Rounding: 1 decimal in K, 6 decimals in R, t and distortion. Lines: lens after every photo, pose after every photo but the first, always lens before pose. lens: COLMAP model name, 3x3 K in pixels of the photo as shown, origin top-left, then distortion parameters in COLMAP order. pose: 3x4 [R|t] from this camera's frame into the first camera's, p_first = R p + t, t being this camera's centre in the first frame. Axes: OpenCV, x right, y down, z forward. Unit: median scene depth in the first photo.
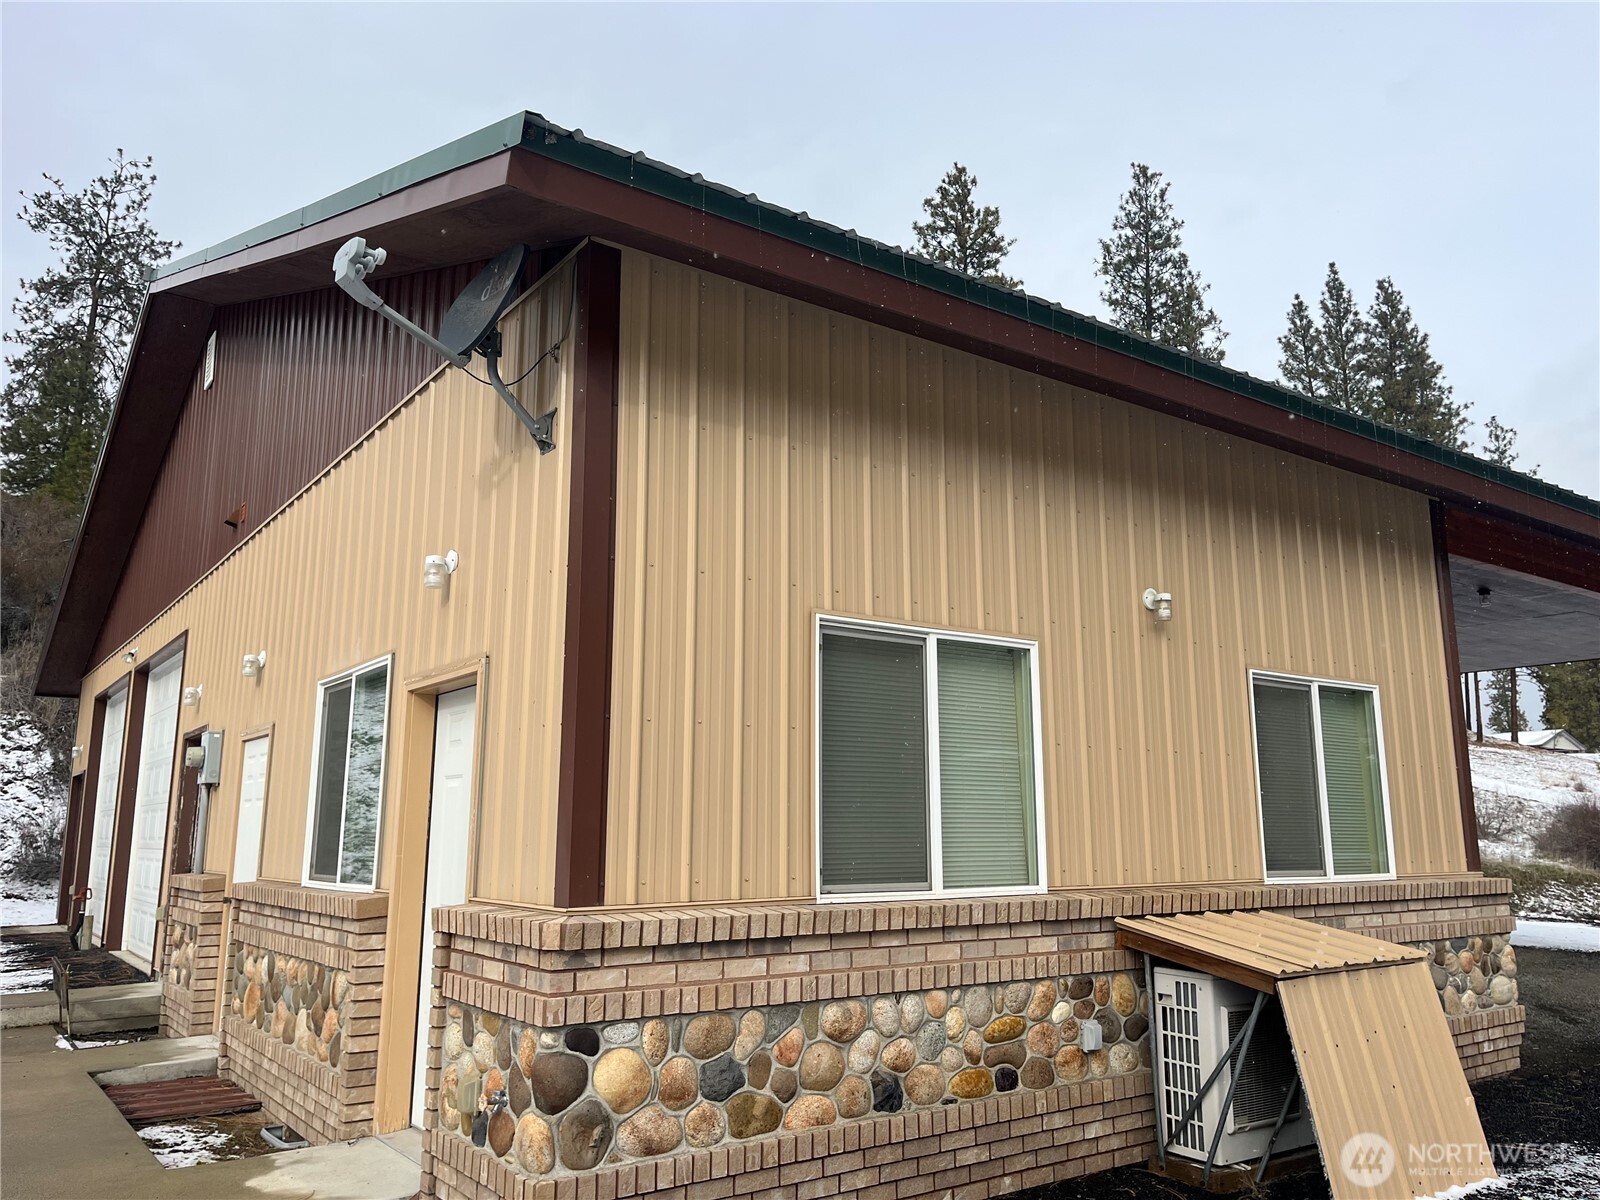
lens RADIAL K [[1195.5, 0, 800.0], [0, 1195.5, 592.0], [0, 0, 1]] dist [0.059506, -0.073821]
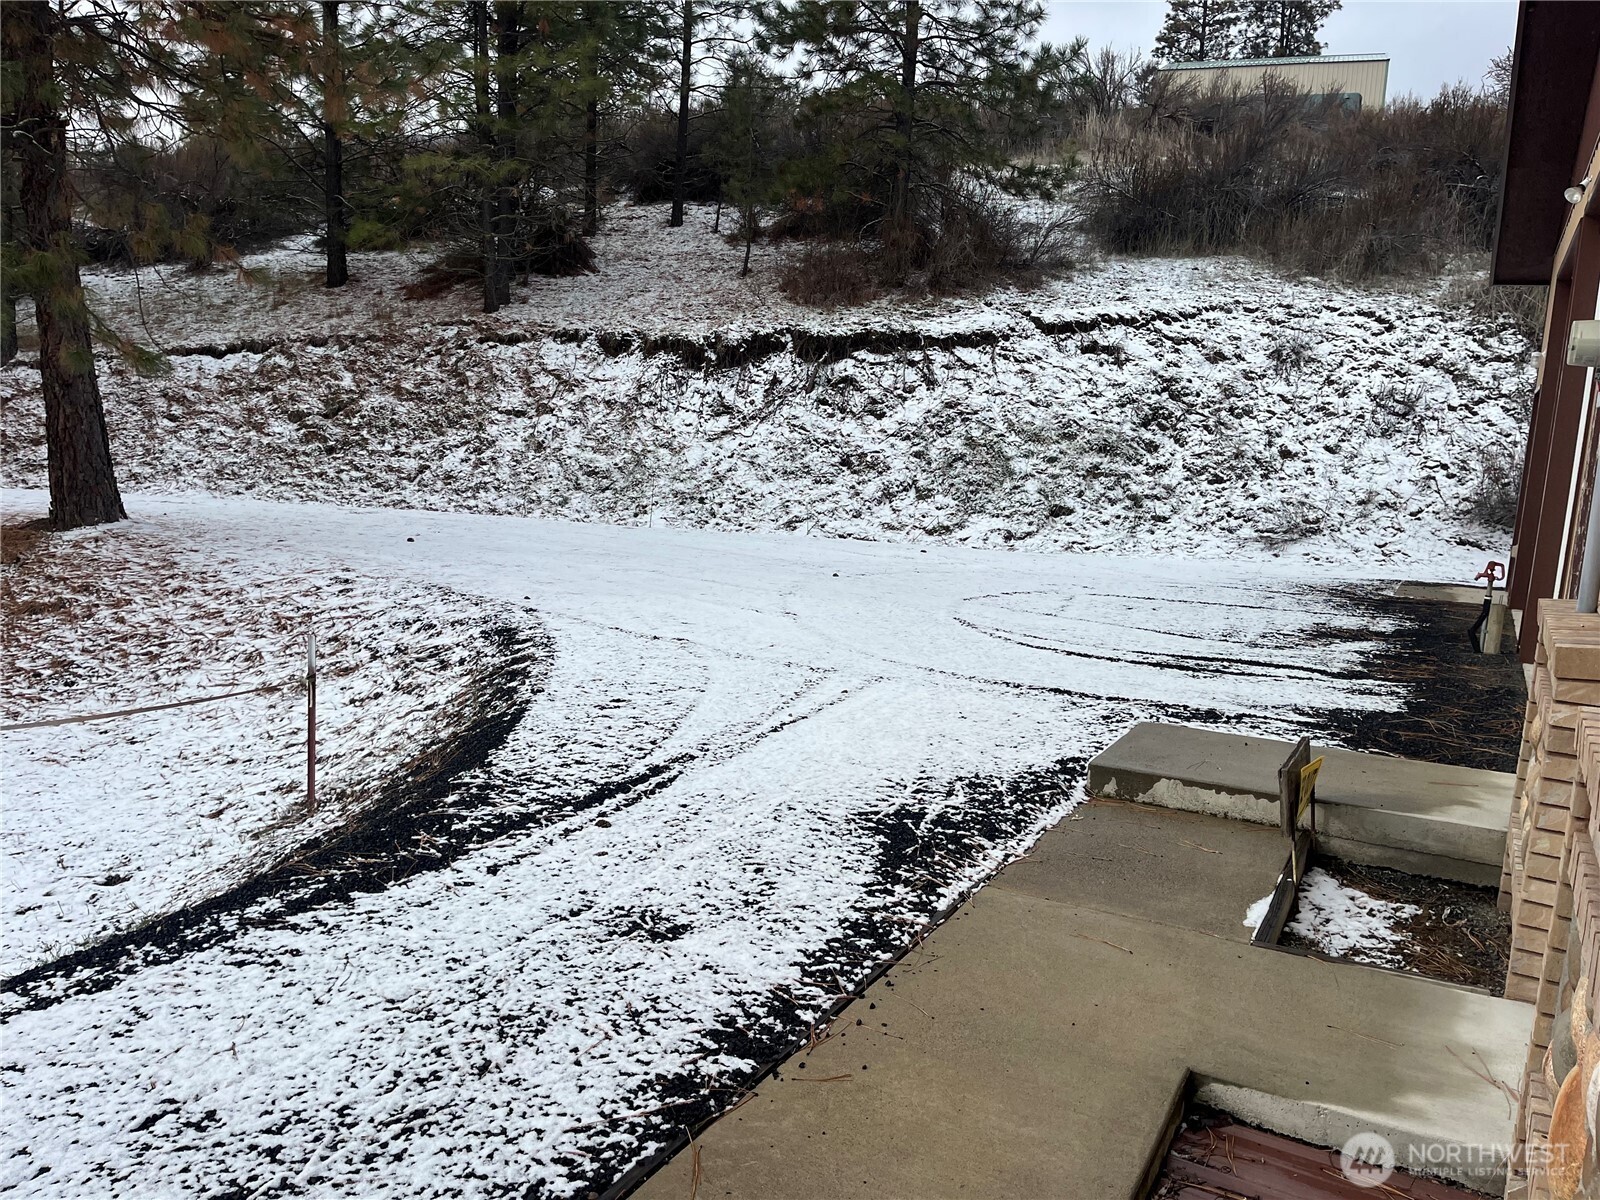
lens RADIAL K [[1195.5, 0, 815.9], [0, 1195.5, 615.5], [0, 0, 1]] dist [0.059506, -0.073821]
pose [[0.427311, 0.174574, -0.887090, -0.311038], [0.121354, 0.961227, 0.247620, 0.126451], [0.895923, -0.213463, 0.389558, 0.794244]]
